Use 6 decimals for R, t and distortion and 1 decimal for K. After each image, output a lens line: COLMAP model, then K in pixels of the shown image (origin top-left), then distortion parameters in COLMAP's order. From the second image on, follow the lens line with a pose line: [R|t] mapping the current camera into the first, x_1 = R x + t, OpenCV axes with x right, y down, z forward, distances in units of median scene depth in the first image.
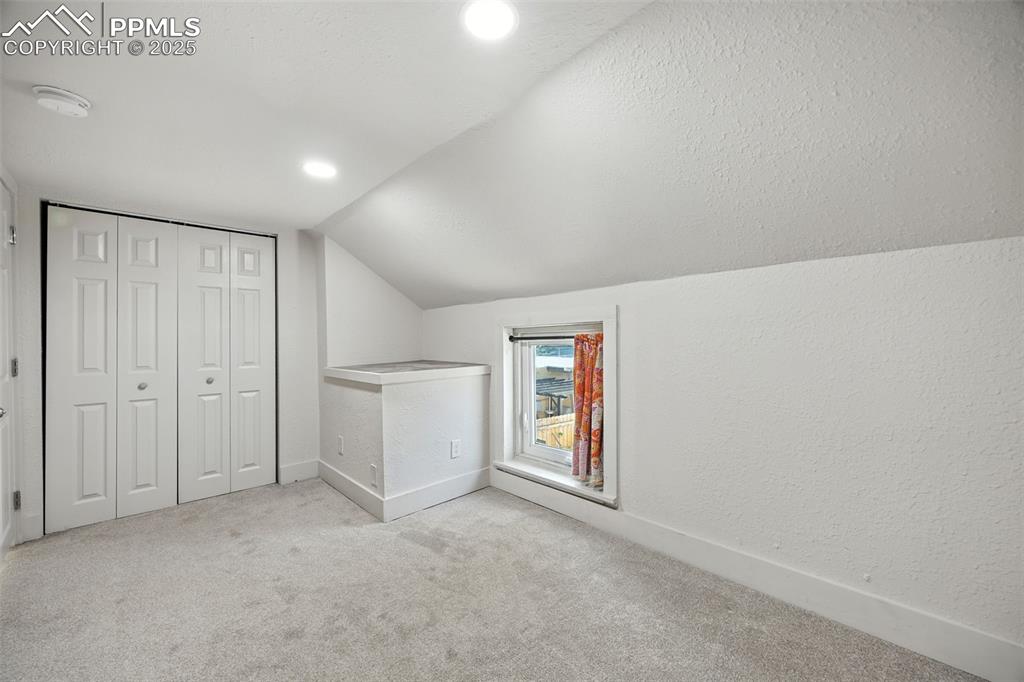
lens RADIAL K [[395.7, 0, 507.4], [0, 395.7, 343.4], [0, 0, 1]] dist [0.011620, 0.000180]
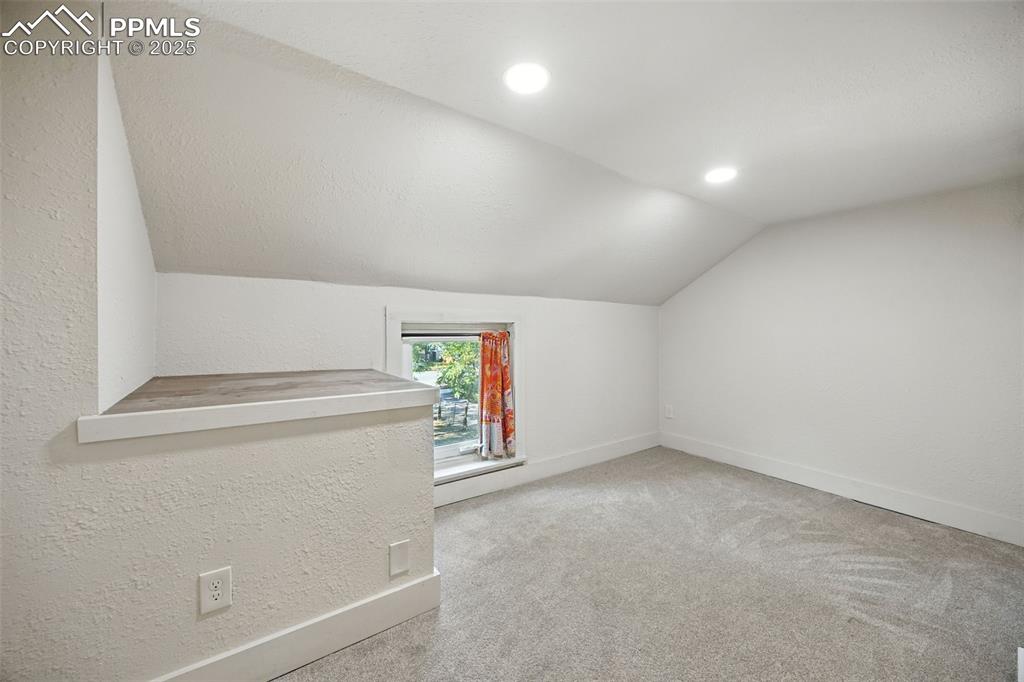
lens RADIAL K [[395.7, 0, 507.2], [0, 395.7, 345.7], [0, 0, 1]] dist [0.011620, 0.000180]
pose [[0.143152, -0.020886, 0.989480, -0.937814], [-0.003865, 0.999758, 0.021662, -0.010073], [-0.989693, -0.006925, 0.143037, 0.774502]]
